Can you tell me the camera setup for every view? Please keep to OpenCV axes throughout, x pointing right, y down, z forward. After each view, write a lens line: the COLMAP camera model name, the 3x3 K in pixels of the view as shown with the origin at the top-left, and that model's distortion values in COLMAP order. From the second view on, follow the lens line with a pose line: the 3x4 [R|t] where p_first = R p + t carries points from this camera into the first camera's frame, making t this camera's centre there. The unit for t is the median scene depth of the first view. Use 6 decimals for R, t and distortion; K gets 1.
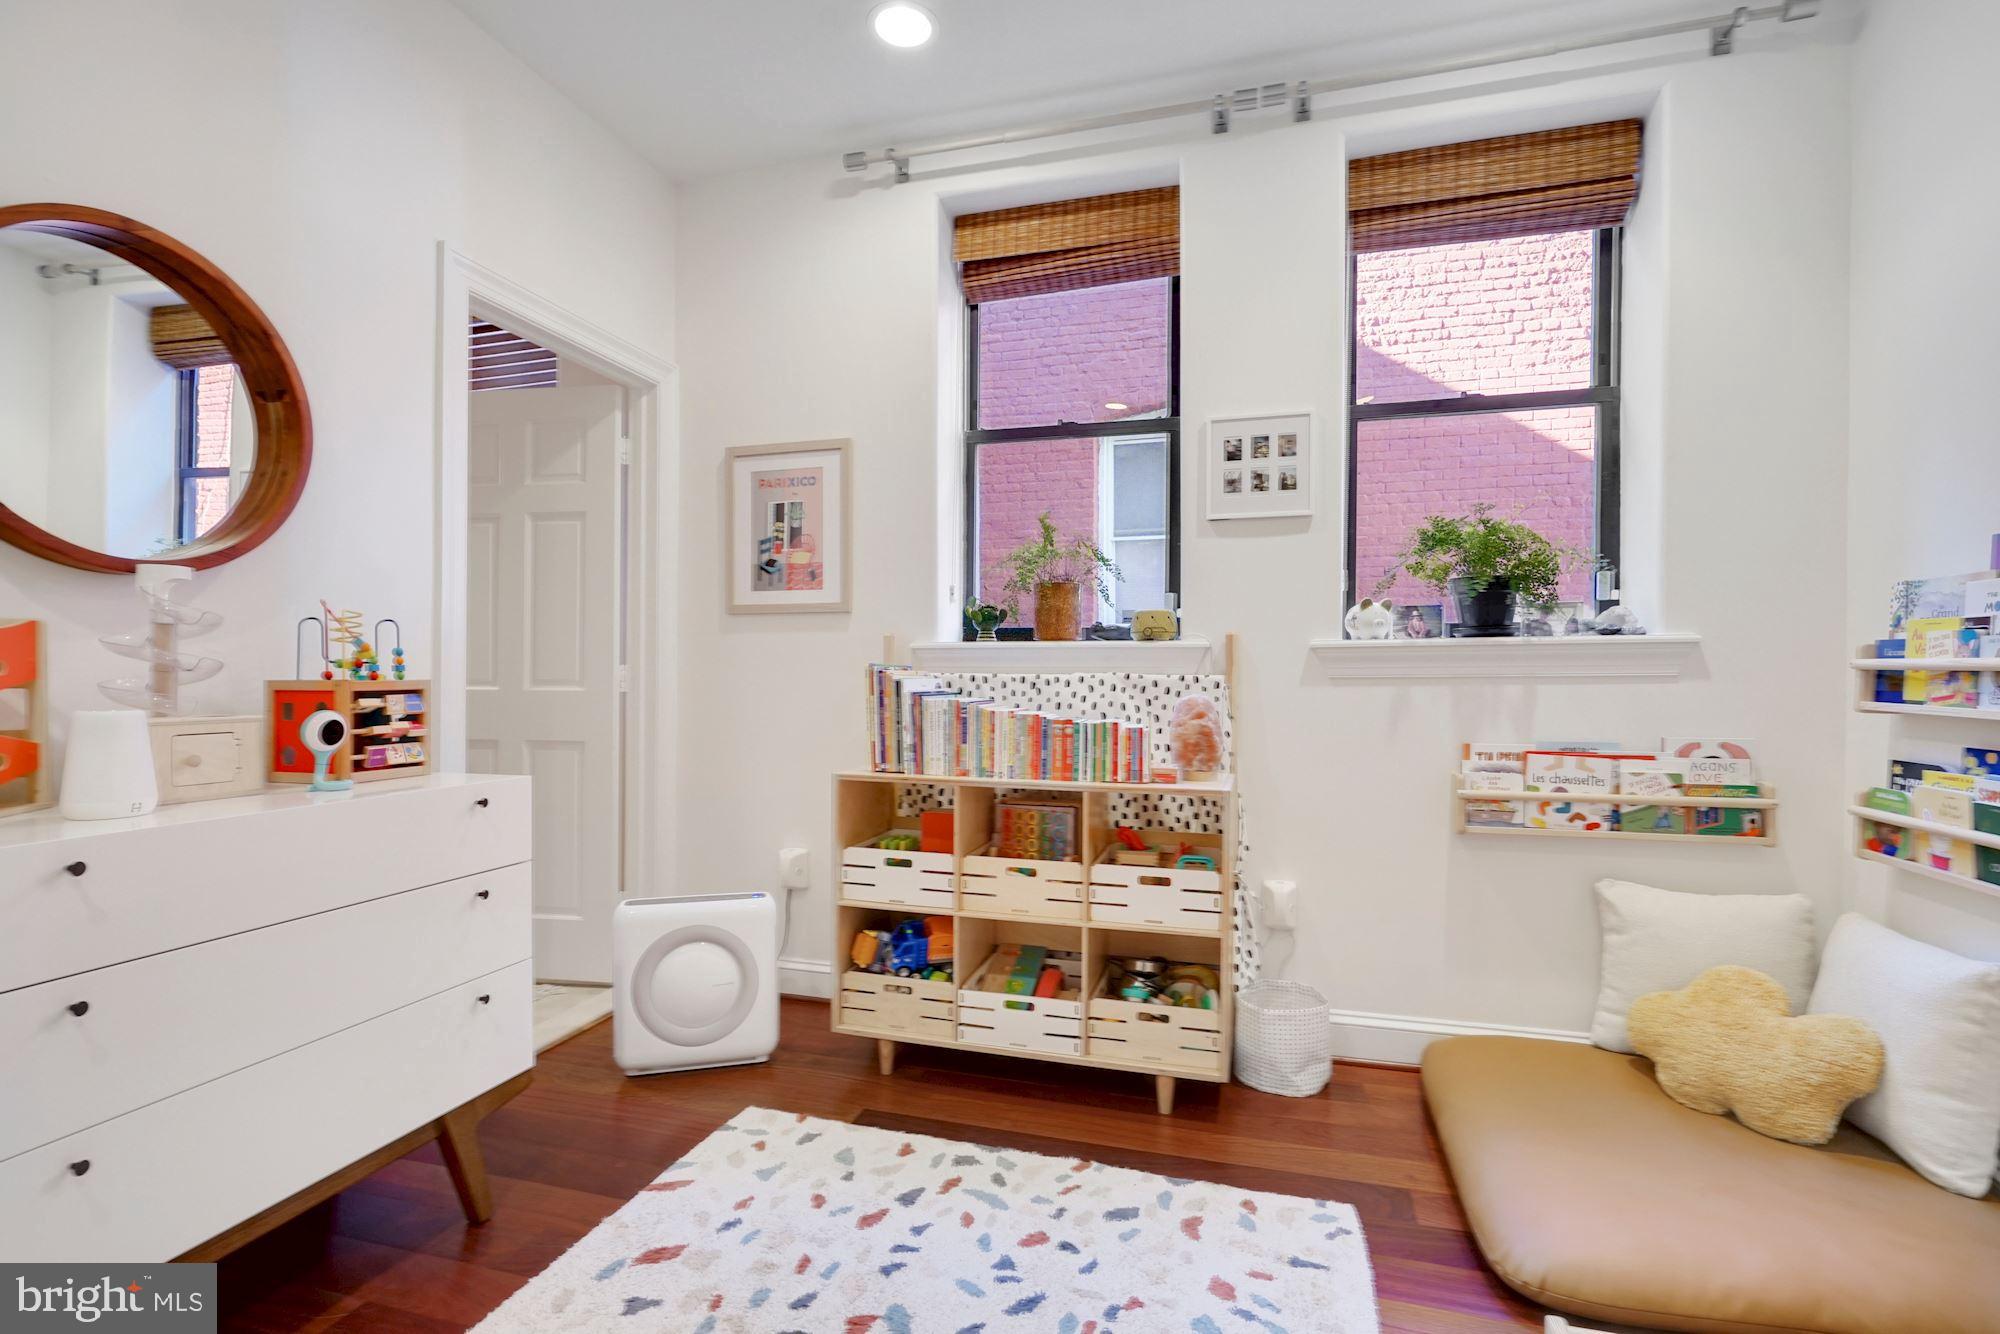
lens RADIAL K [[915.2, 0, 1012.1], [0, 915.2, 679.3], [0, 0, 1]] dist [-0.005400, 0.003748]
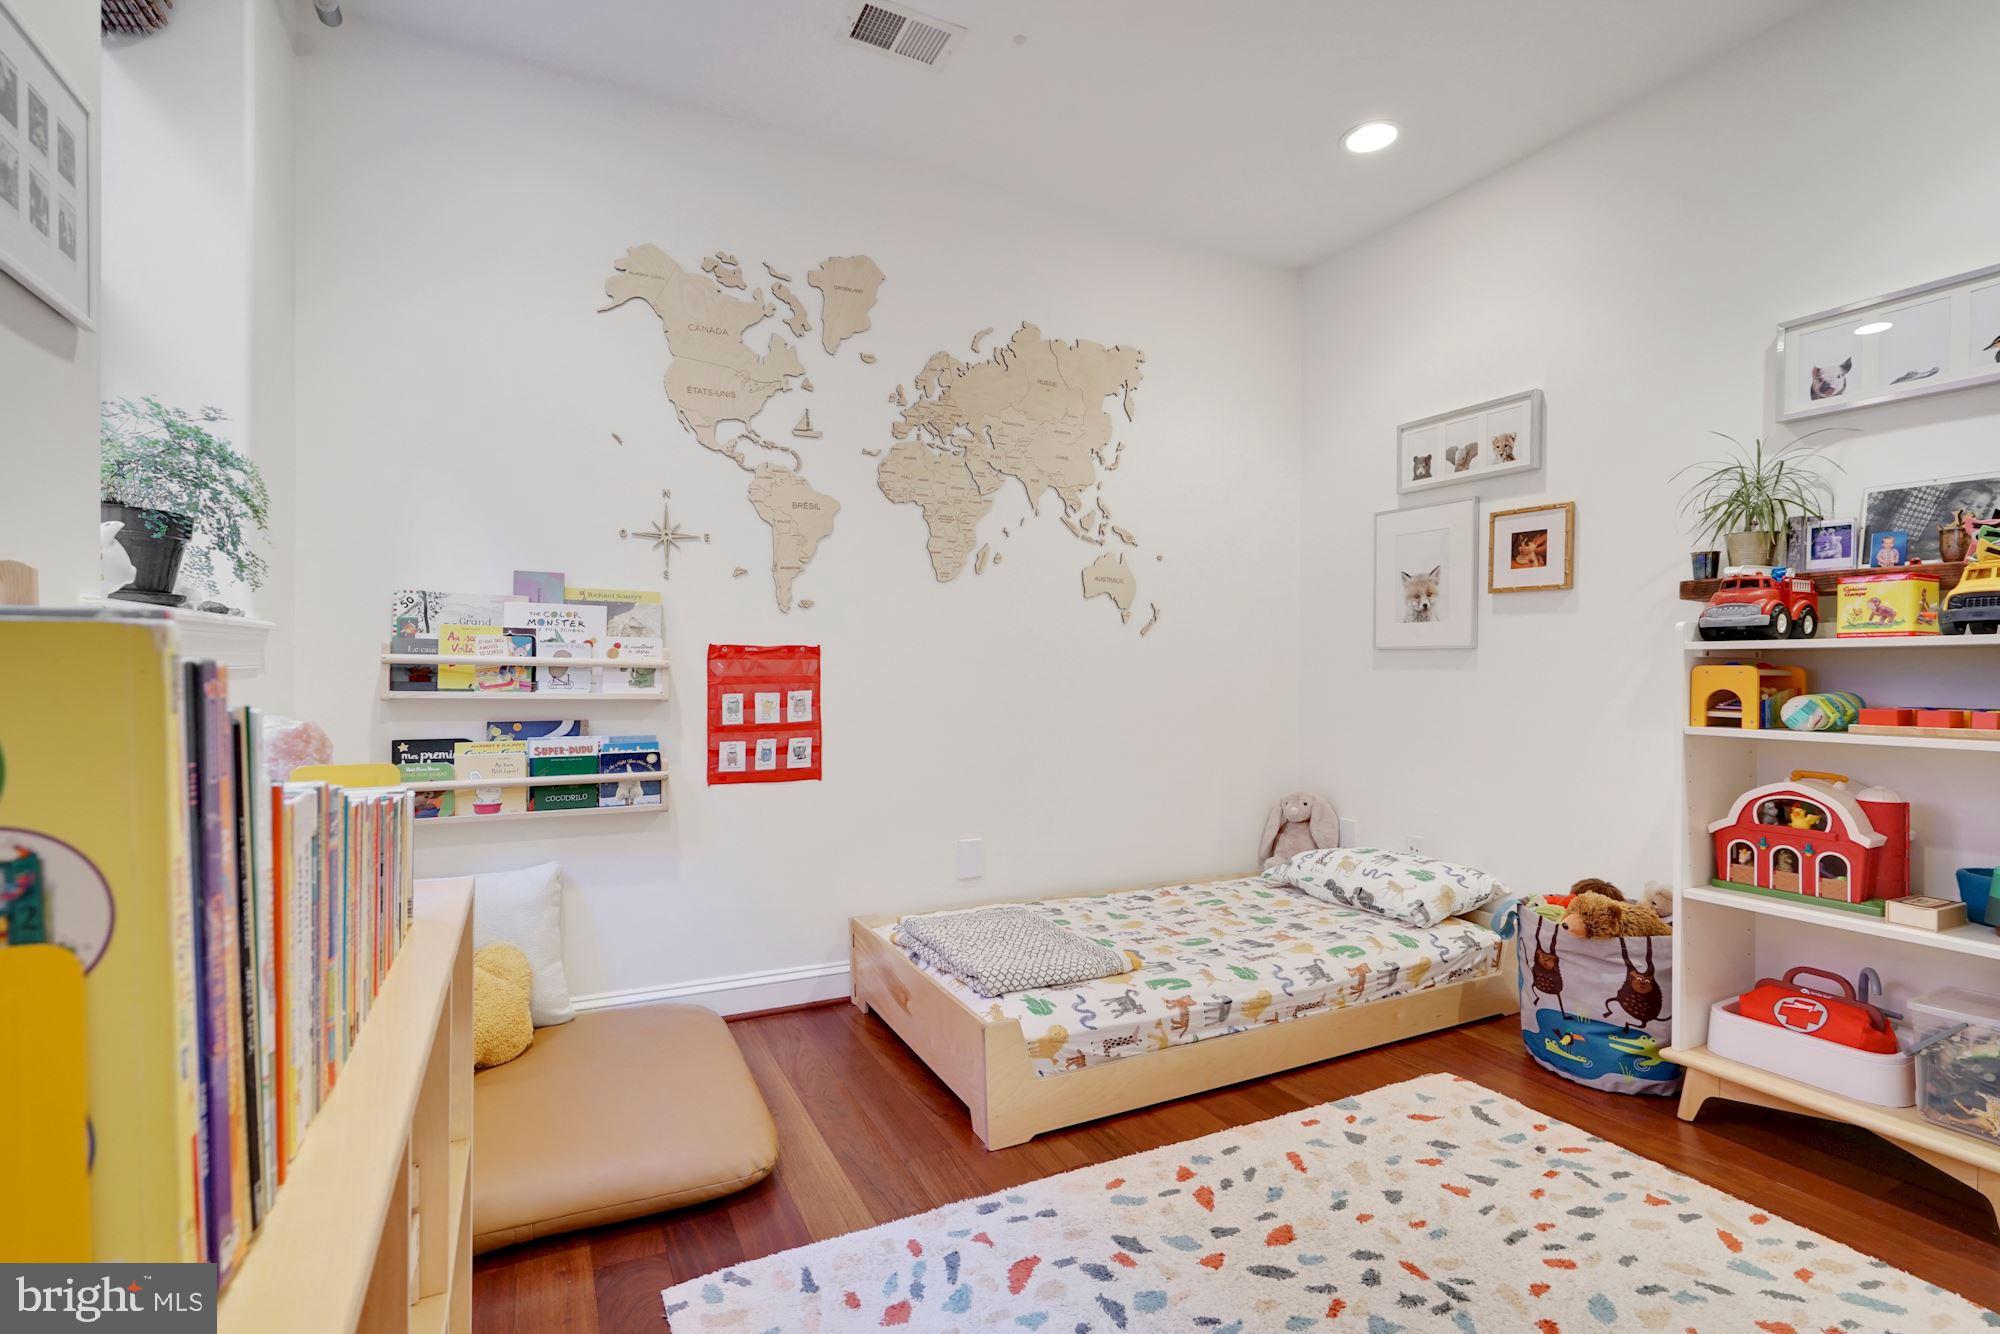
lens RADIAL K [[915.2, 0, 989.4], [0, 915.2, 675.2], [0, 0, 1]] dist [-0.005400, 0.003748]
pose [[-0.669040, -0.009966, 0.743159, -0.359464], [-0.005005, 0.999948, 0.008903, -0.008052], [-0.743209, 0.002237, -0.669055, 1.041263]]
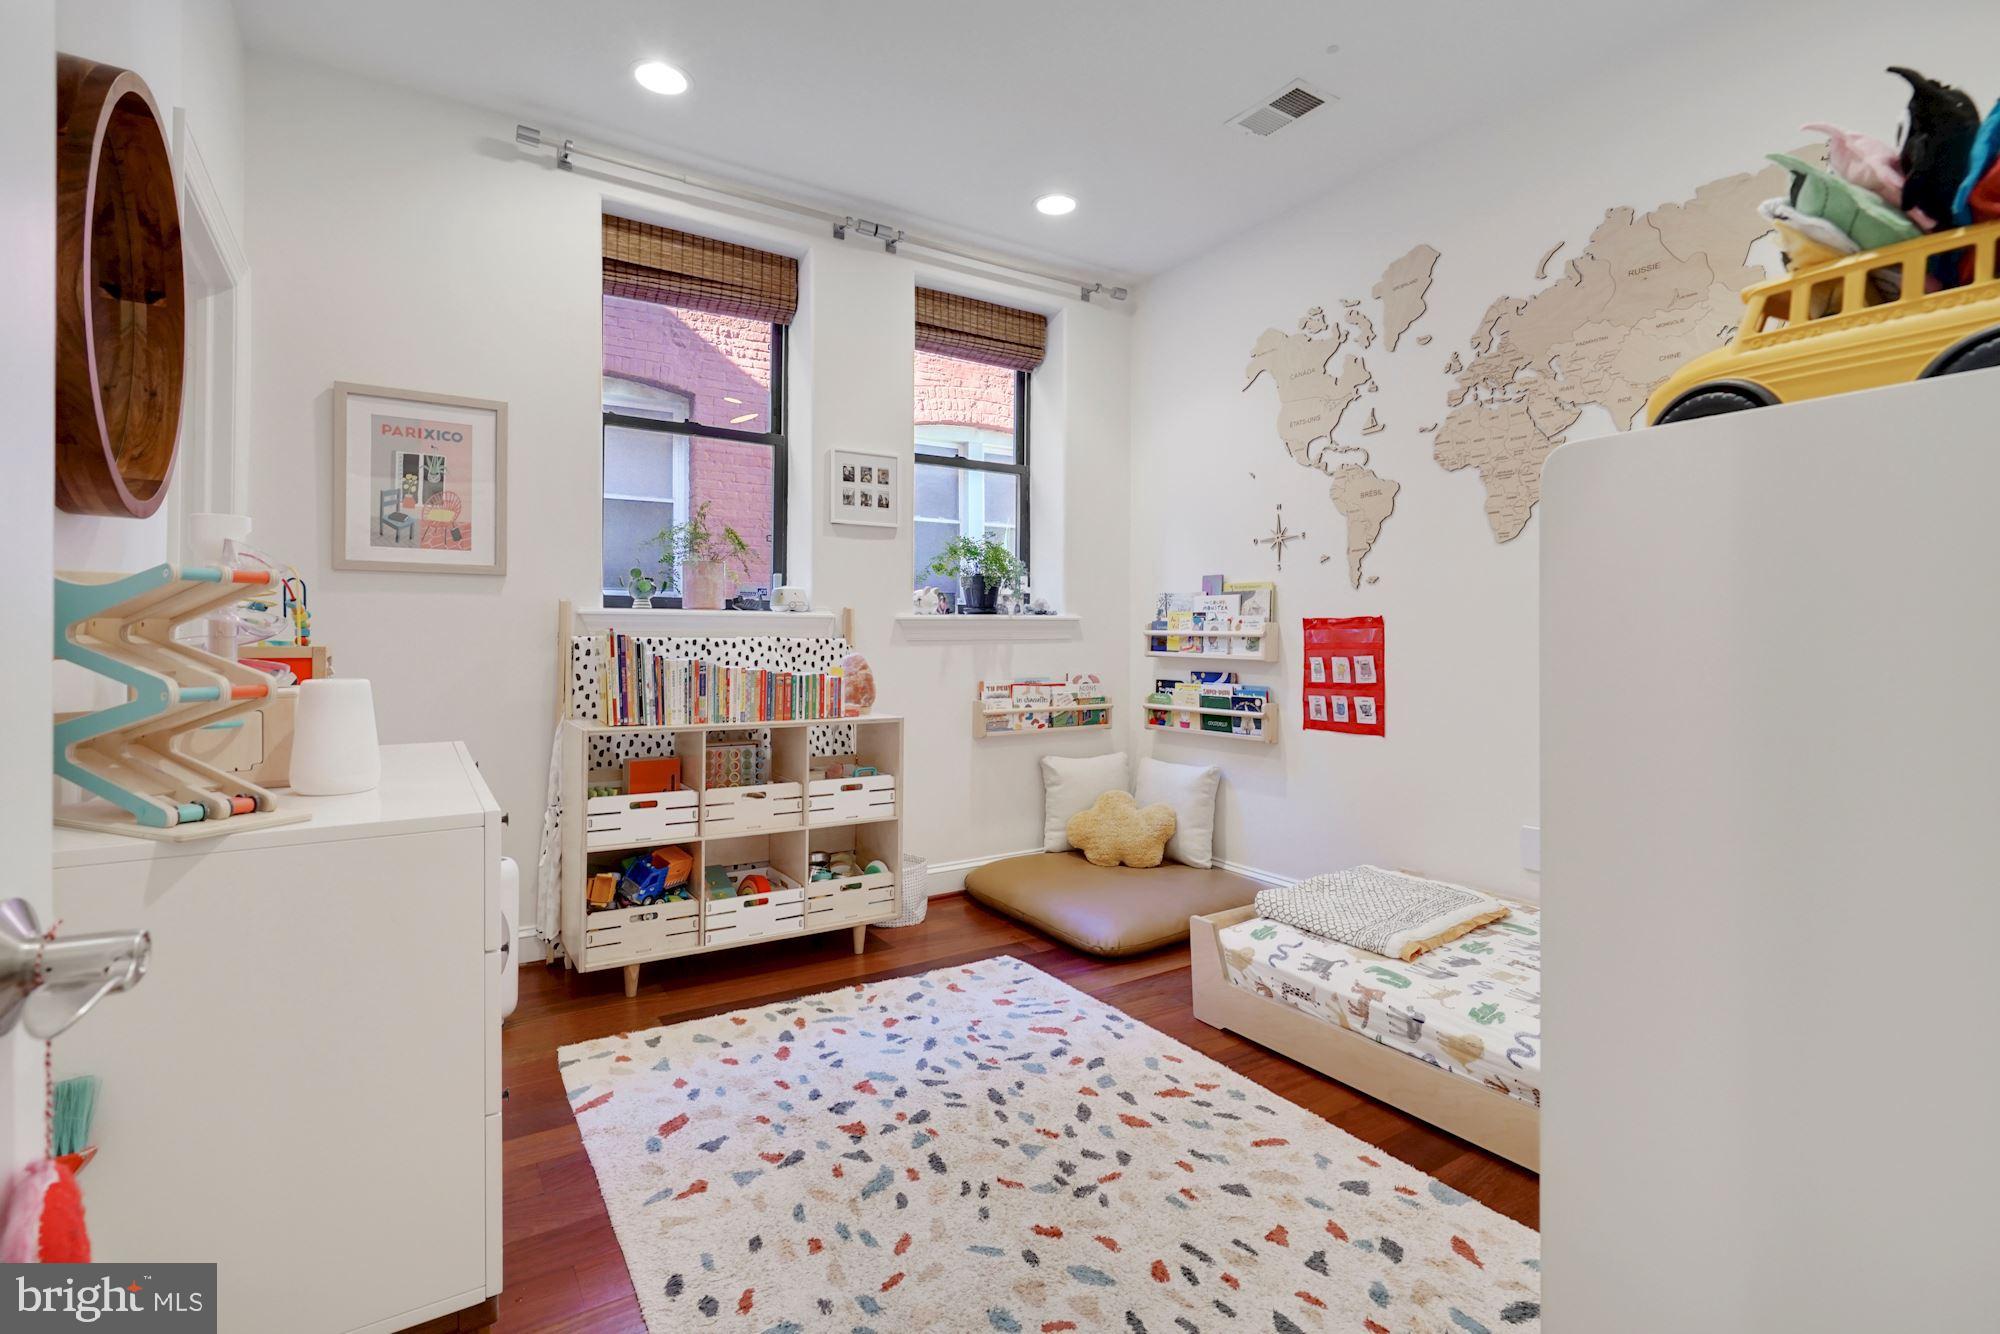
lens RADIAL K [[915.2, 0, 1002.5], [0, 915.2, 630.9], [0, 0, 1]] dist [-0.005400, 0.003748]
pose [[0.658589, 0.004857, 0.752487, -0.695295], [0.003016, 0.999954, -0.009095, -0.002787], [-0.752497, 0.008259, 0.658544, -0.079757]]
